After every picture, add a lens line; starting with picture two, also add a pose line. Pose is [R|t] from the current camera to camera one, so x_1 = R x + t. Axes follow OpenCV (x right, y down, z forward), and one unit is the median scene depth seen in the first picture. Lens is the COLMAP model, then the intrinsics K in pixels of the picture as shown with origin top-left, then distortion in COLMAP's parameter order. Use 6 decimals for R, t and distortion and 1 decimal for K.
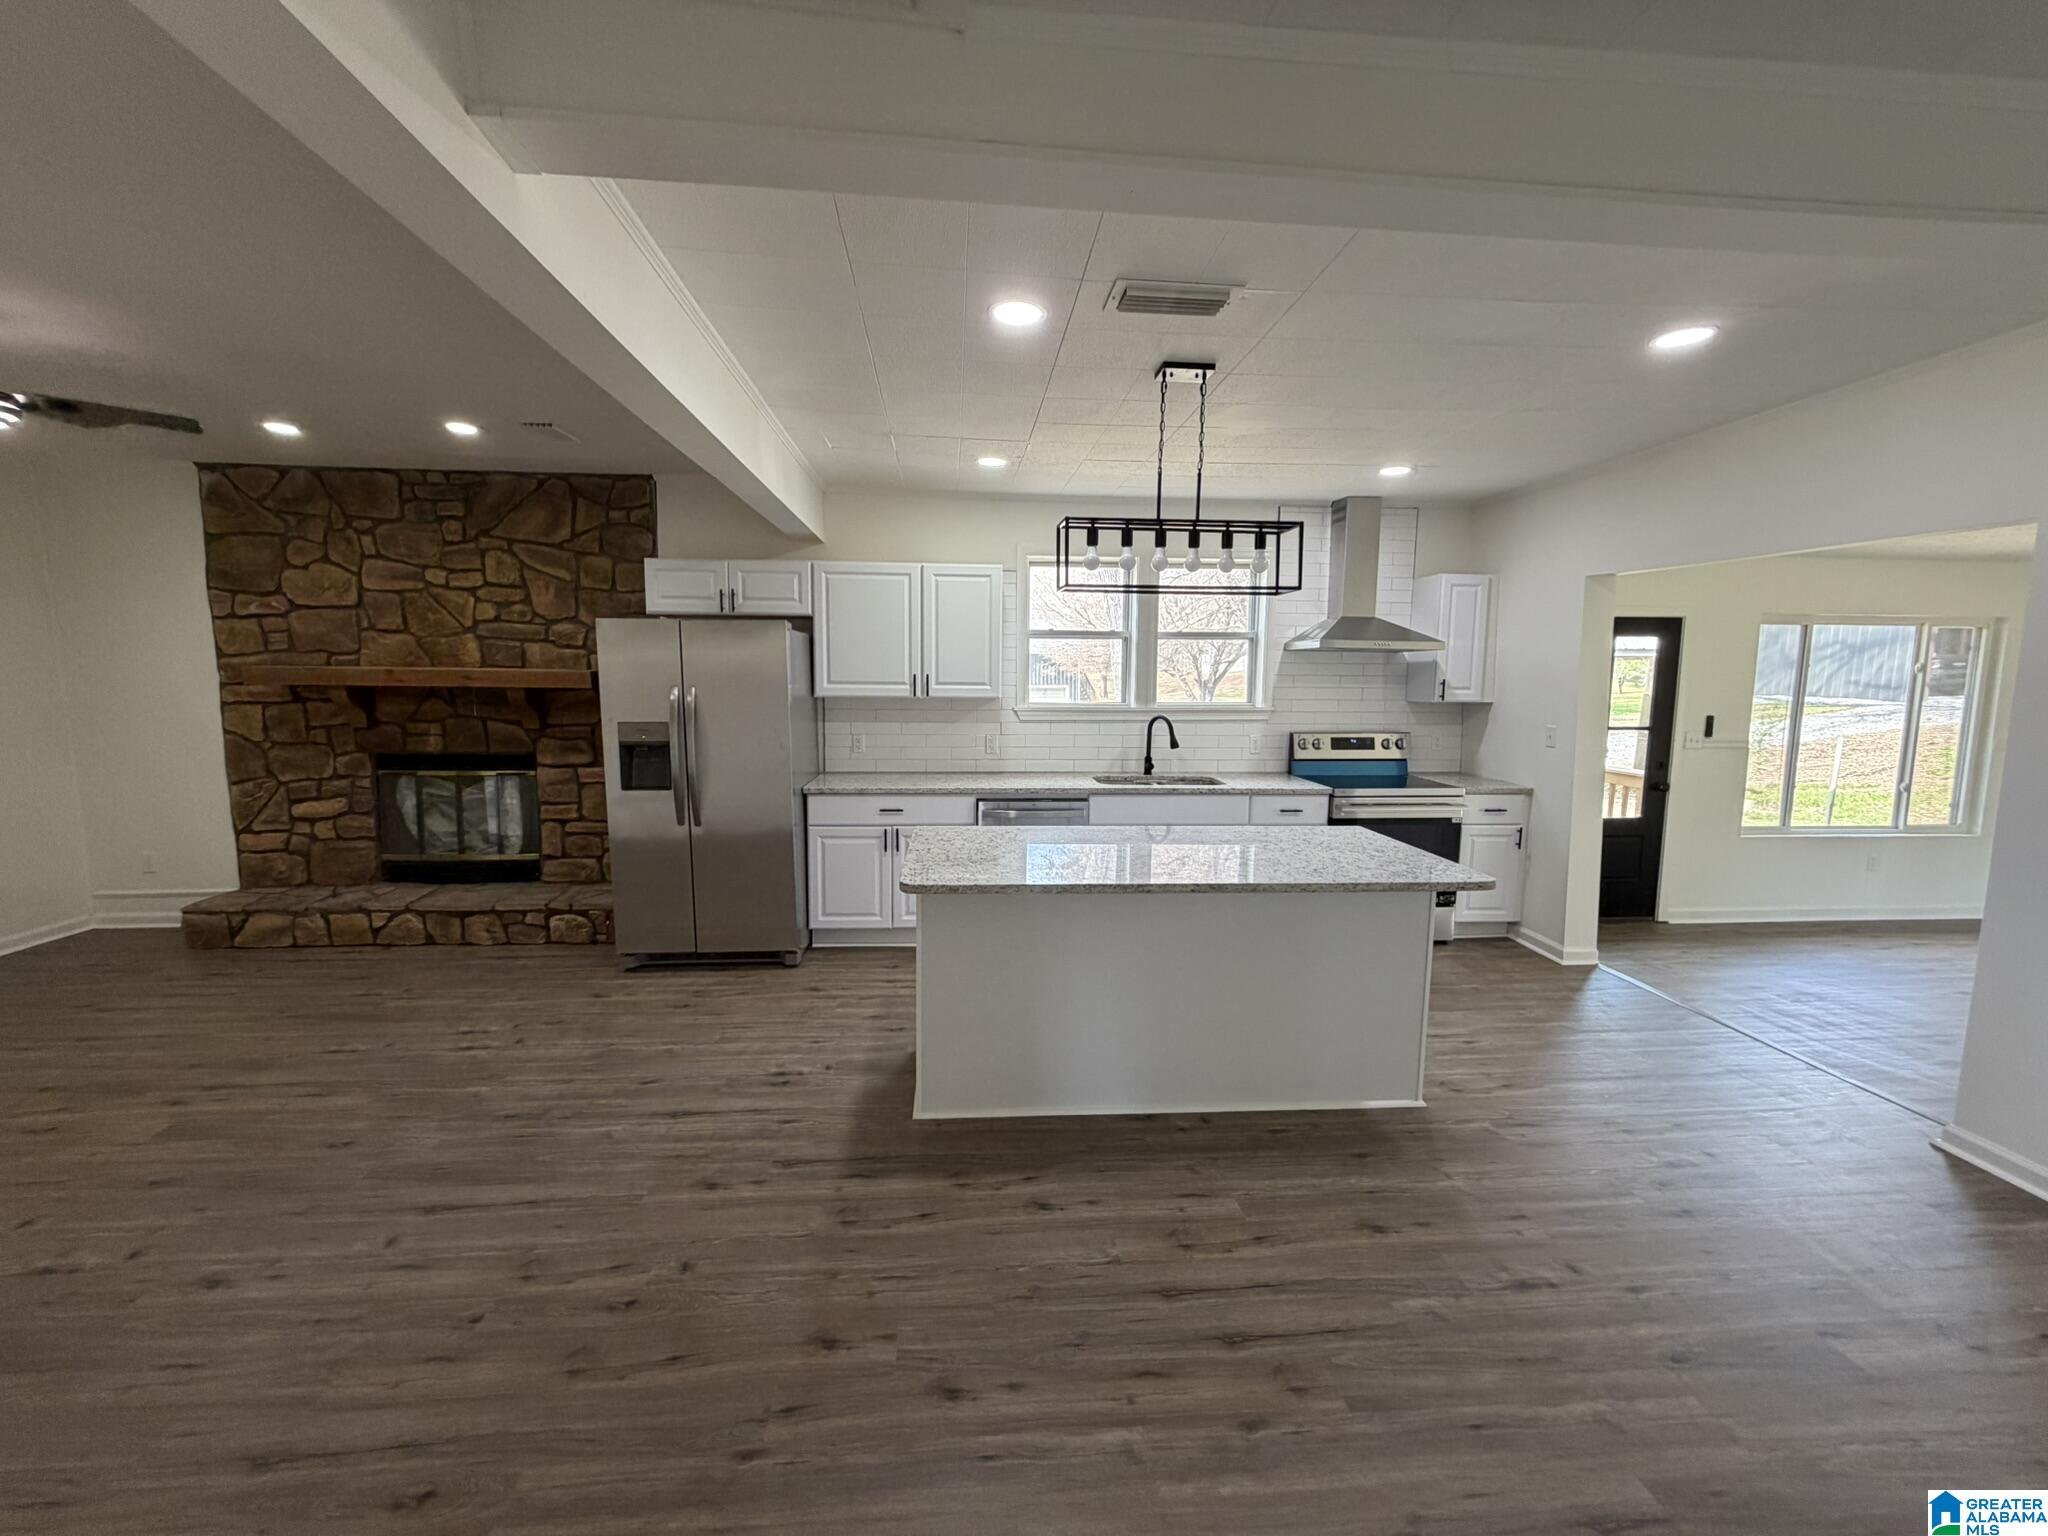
lens RADIAL K [[825.3, 0, 1024.0], [0, 825.3, 768.0], [0, 0, 1]] dist [0.000698, -0.000180]
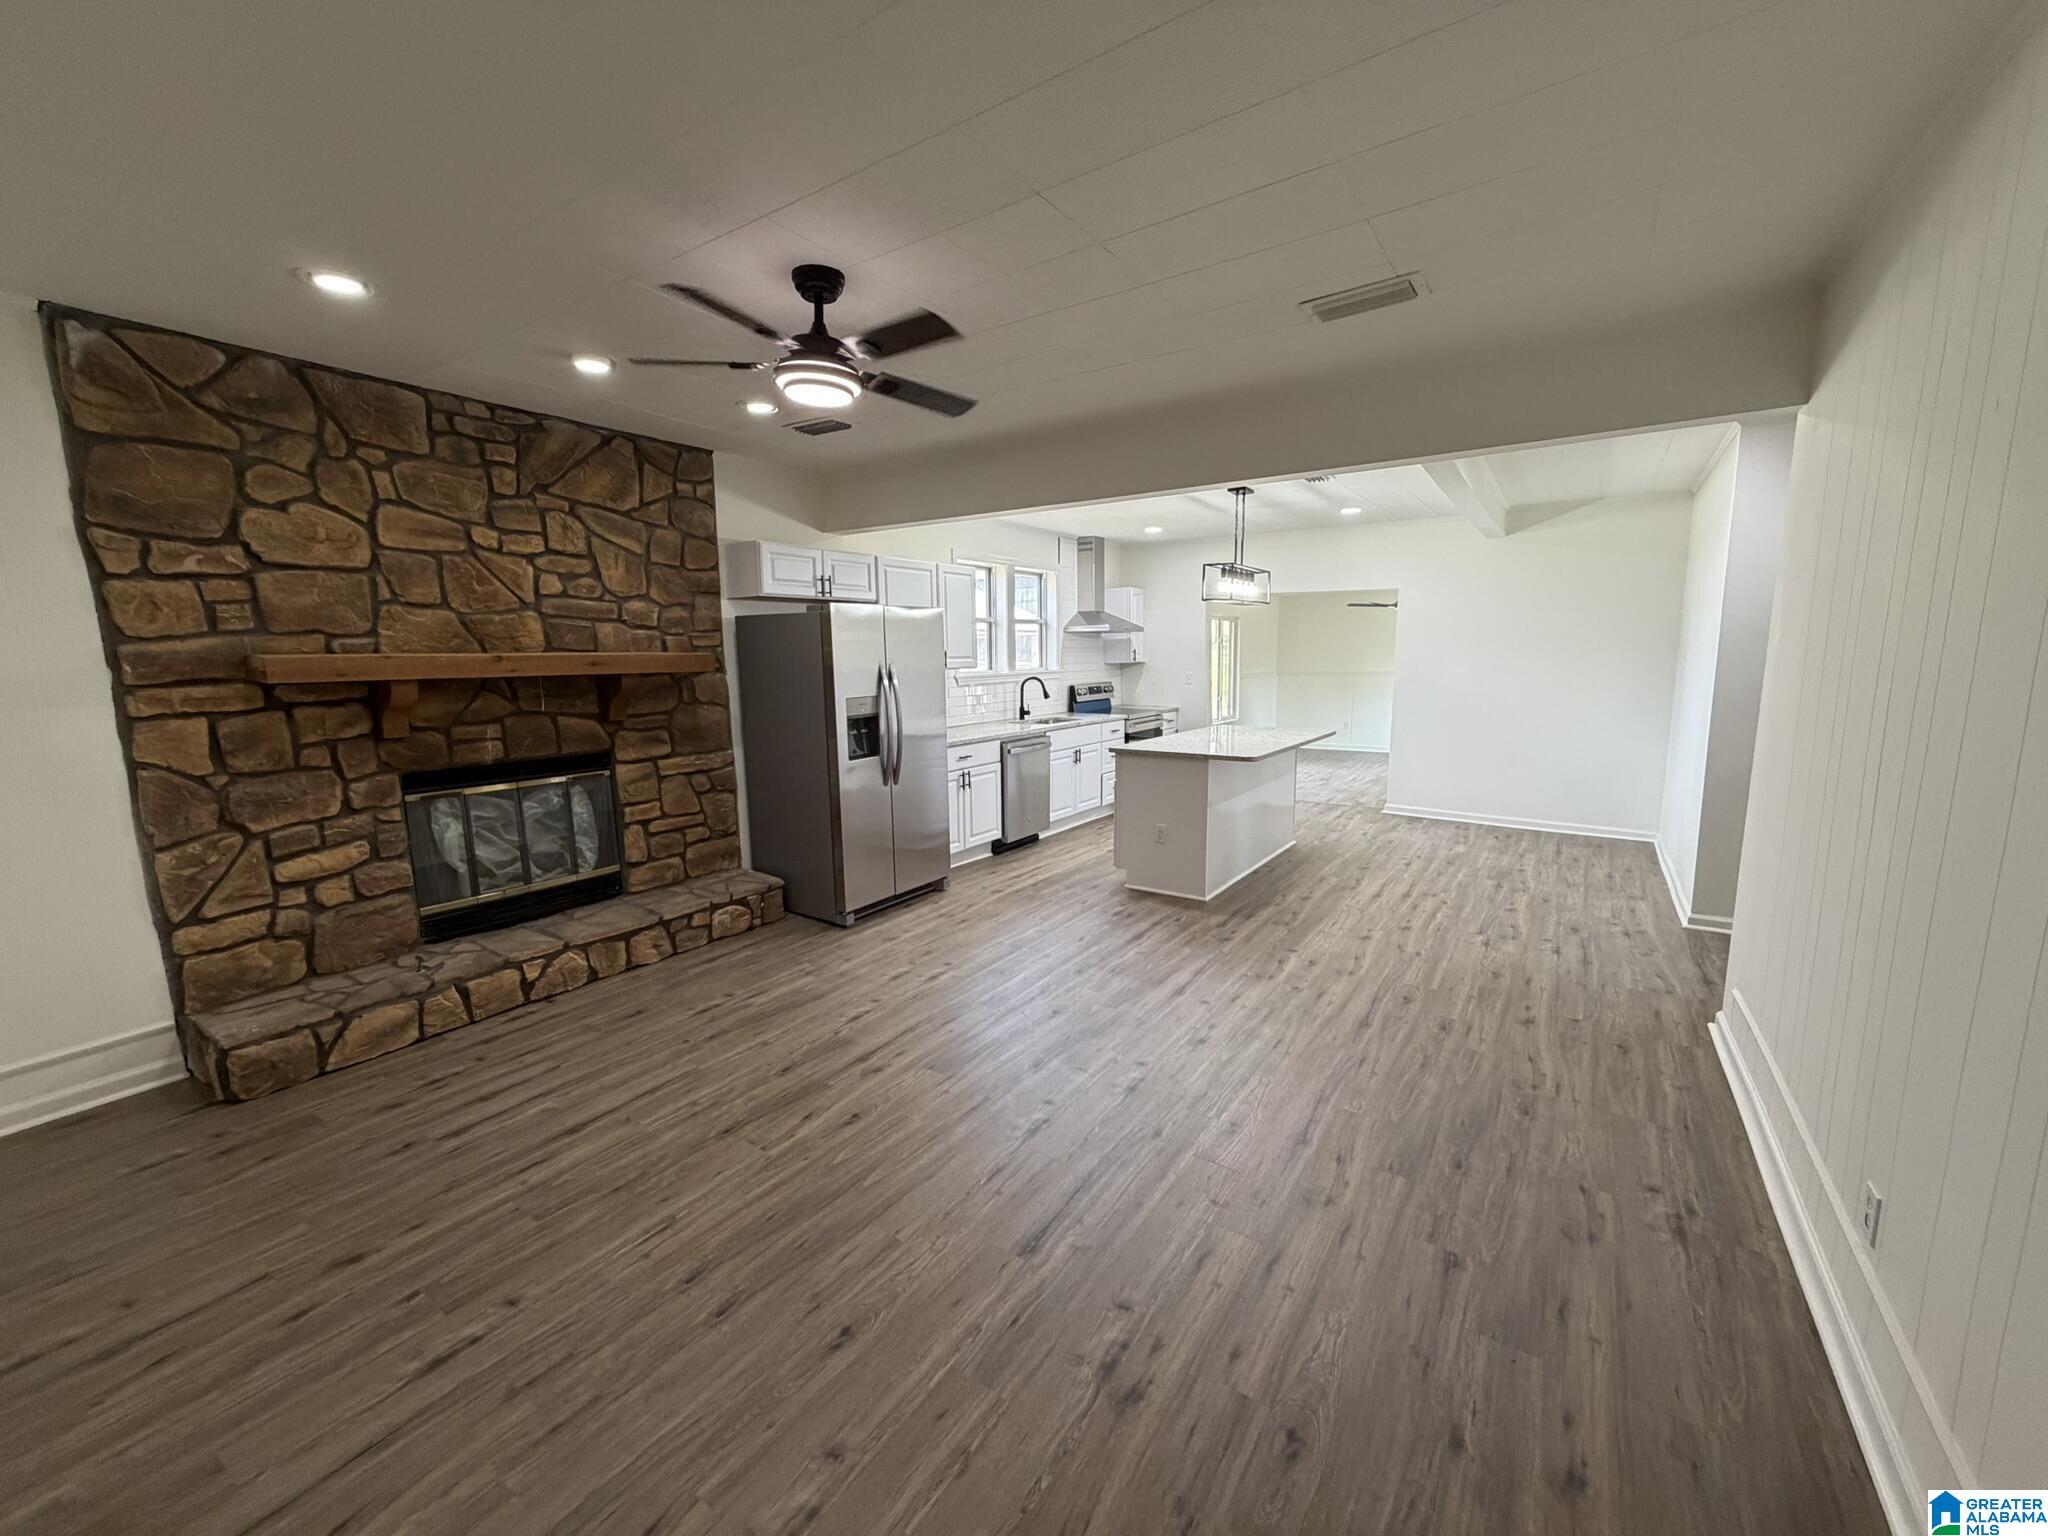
lens RADIAL K [[825.3, 0, 1024.0], [0, 825.3, 768.0], [0, 0, 1]] dist [0.000698, -0.000180]
pose [[0.618247, -0.127163, 0.775629, -1.031315], [0.106107, 0.991295, 0.077944, -0.020899], [-0.778789, 0.034110, 0.626358, 0.116483]]
